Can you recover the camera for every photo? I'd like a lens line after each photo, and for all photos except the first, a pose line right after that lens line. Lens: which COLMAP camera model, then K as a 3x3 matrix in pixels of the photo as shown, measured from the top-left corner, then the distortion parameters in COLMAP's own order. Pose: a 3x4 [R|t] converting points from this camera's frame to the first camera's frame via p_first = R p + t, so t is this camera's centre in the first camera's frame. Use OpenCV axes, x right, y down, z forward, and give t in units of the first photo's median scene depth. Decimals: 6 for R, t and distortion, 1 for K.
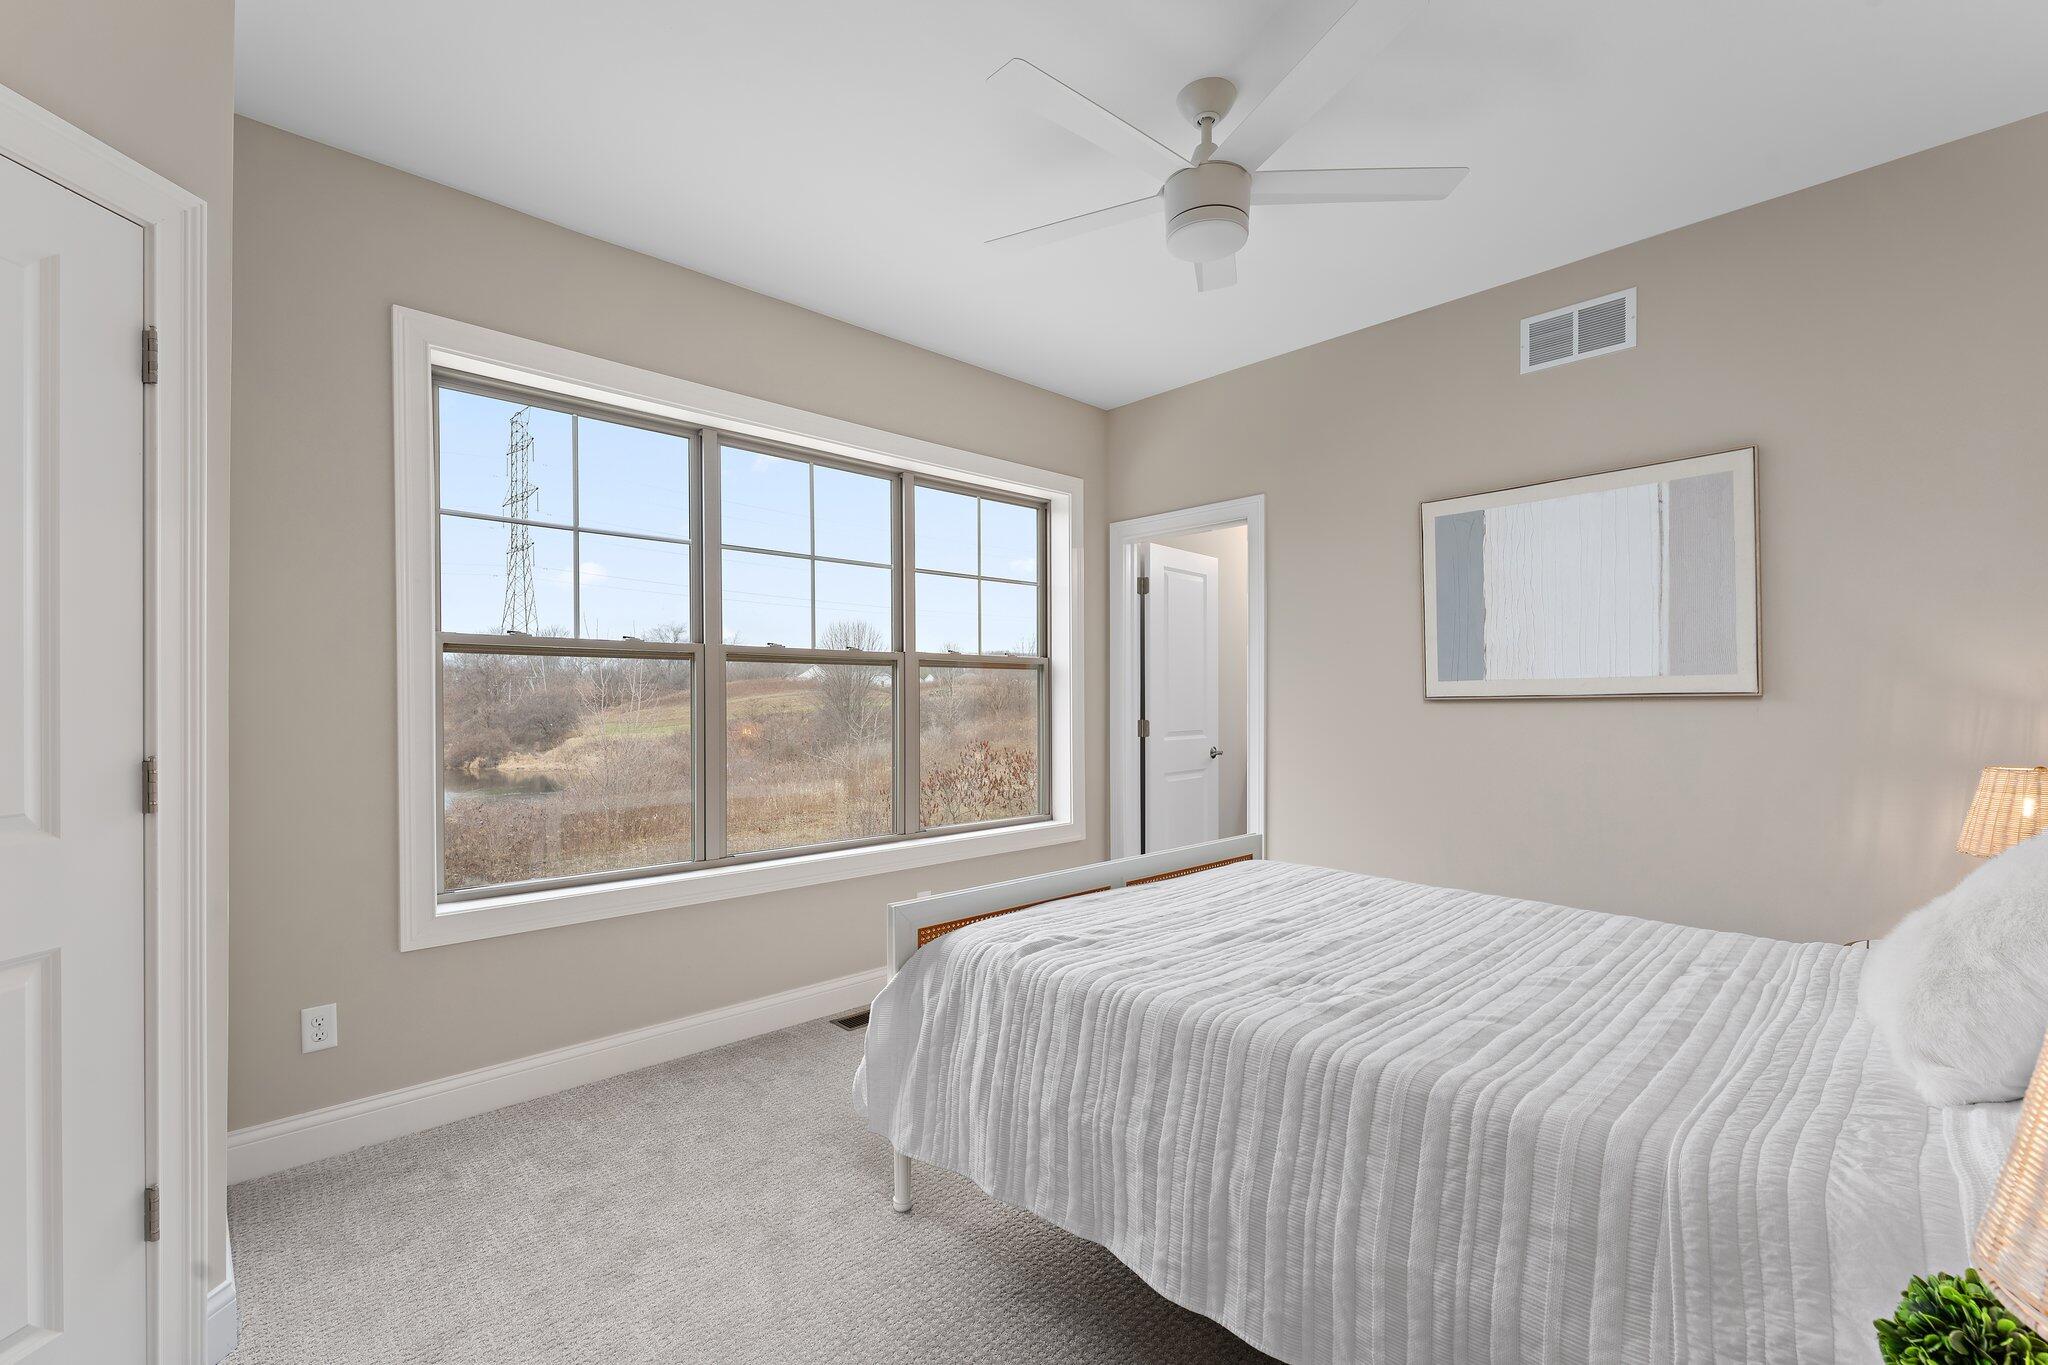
lens RADIAL K [[883.6, 0, 1023.4], [0, 883.6, 707.7], [0, 0, 1]] dist [0.000986, 0.000042]
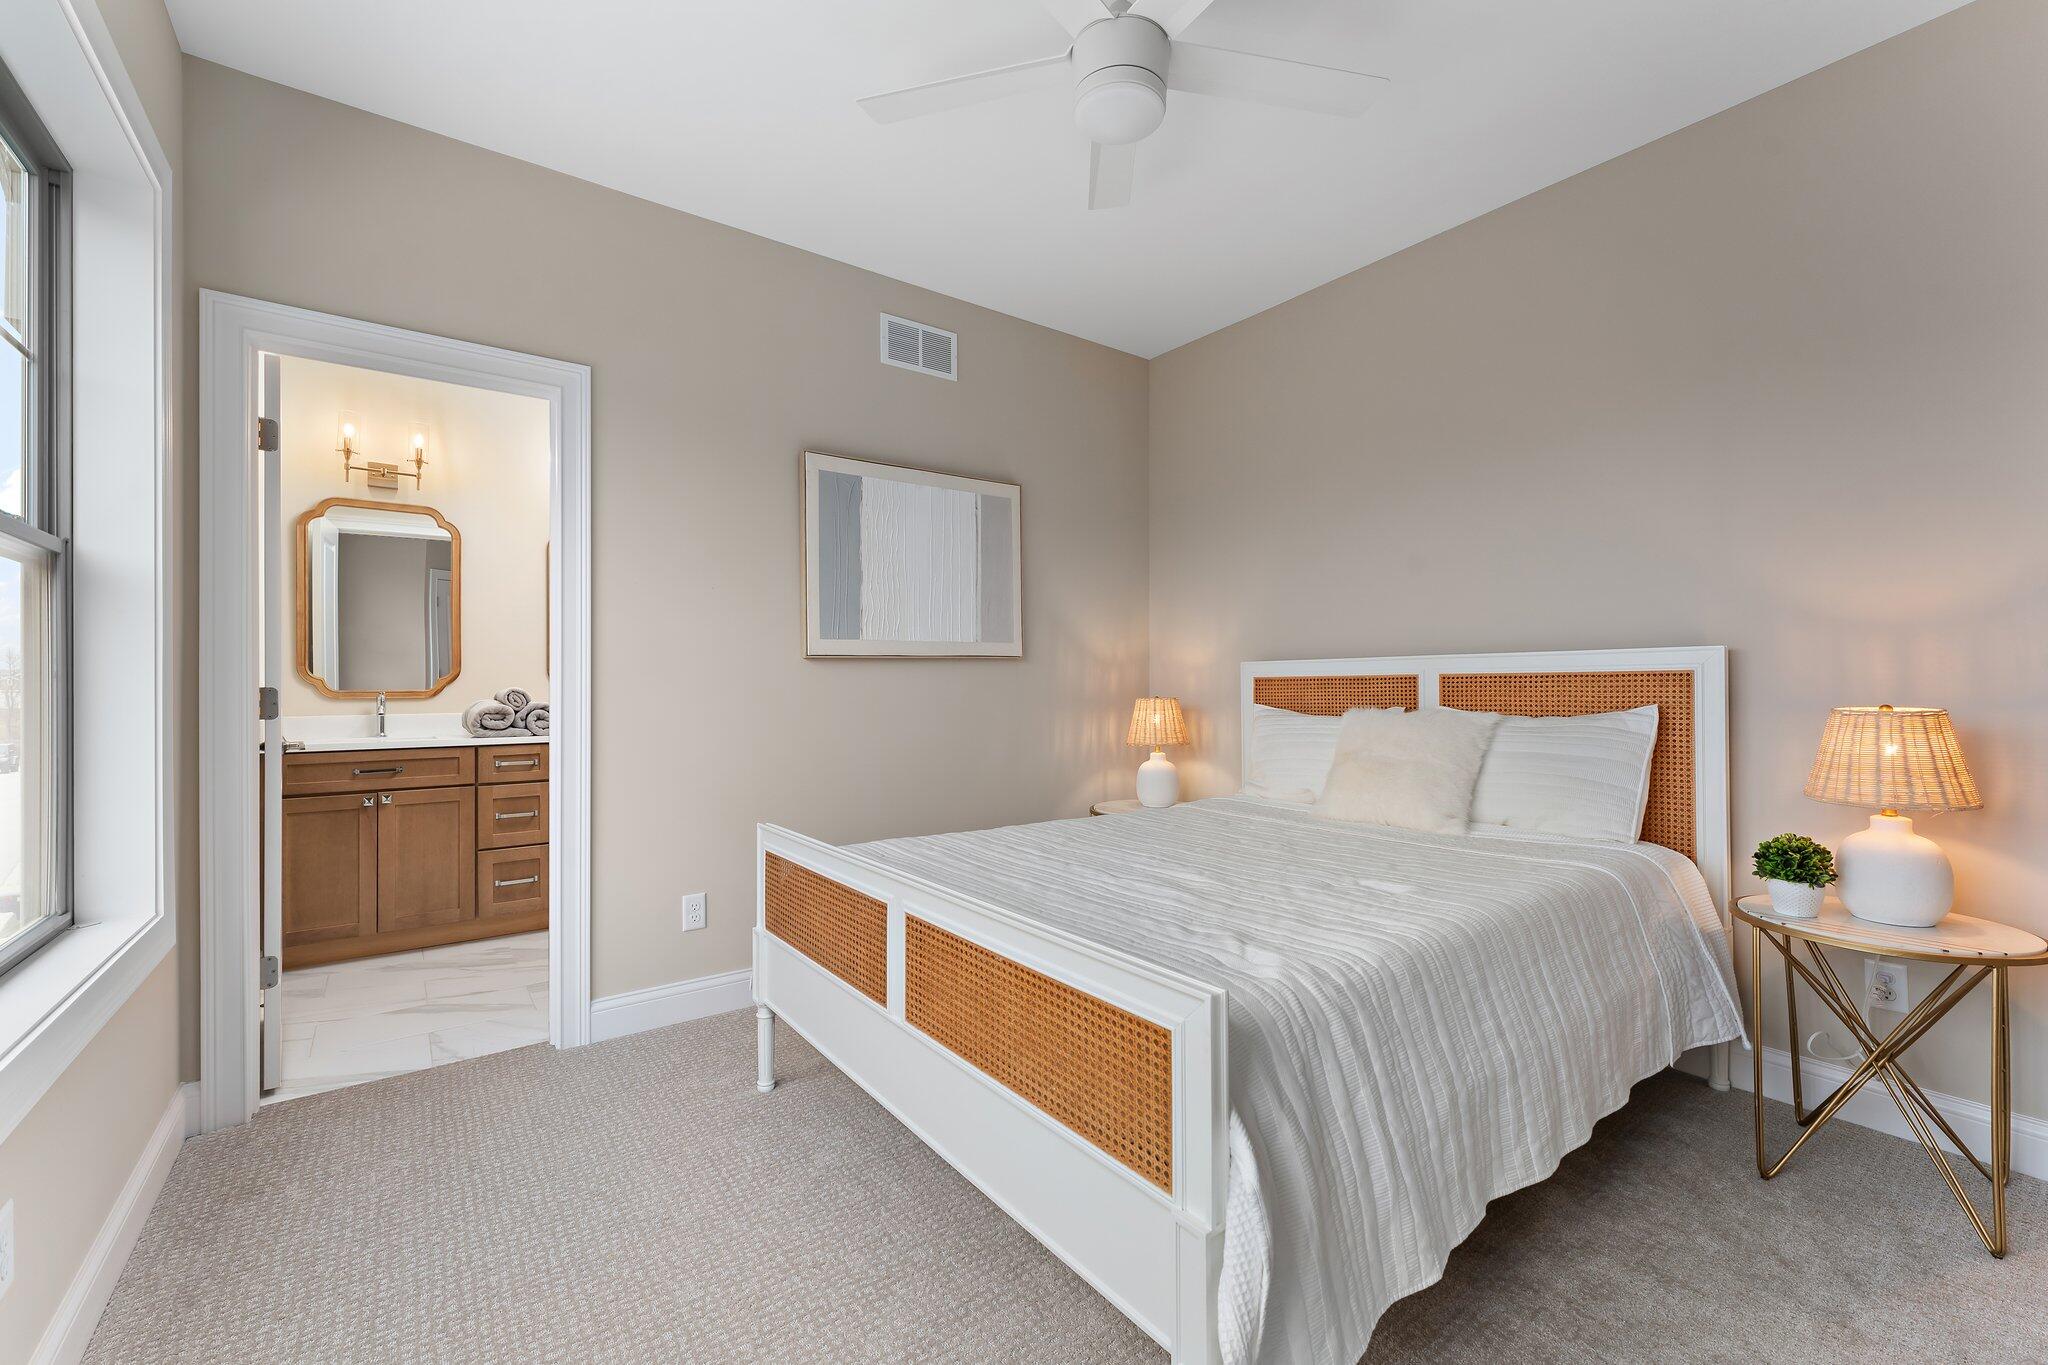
lens RADIAL K [[835.3, 0, 1024.0], [0, 835.3, 682.5], [0, 0, 1]] dist [0.000520, 0.000111]
pose [[0.121936, 0.003530, 0.992532, -0.444003], [0.010306, 0.999935, -0.004823, 0.026611], [-0.992485, 0.010817, 0.121891, 0.709123]]
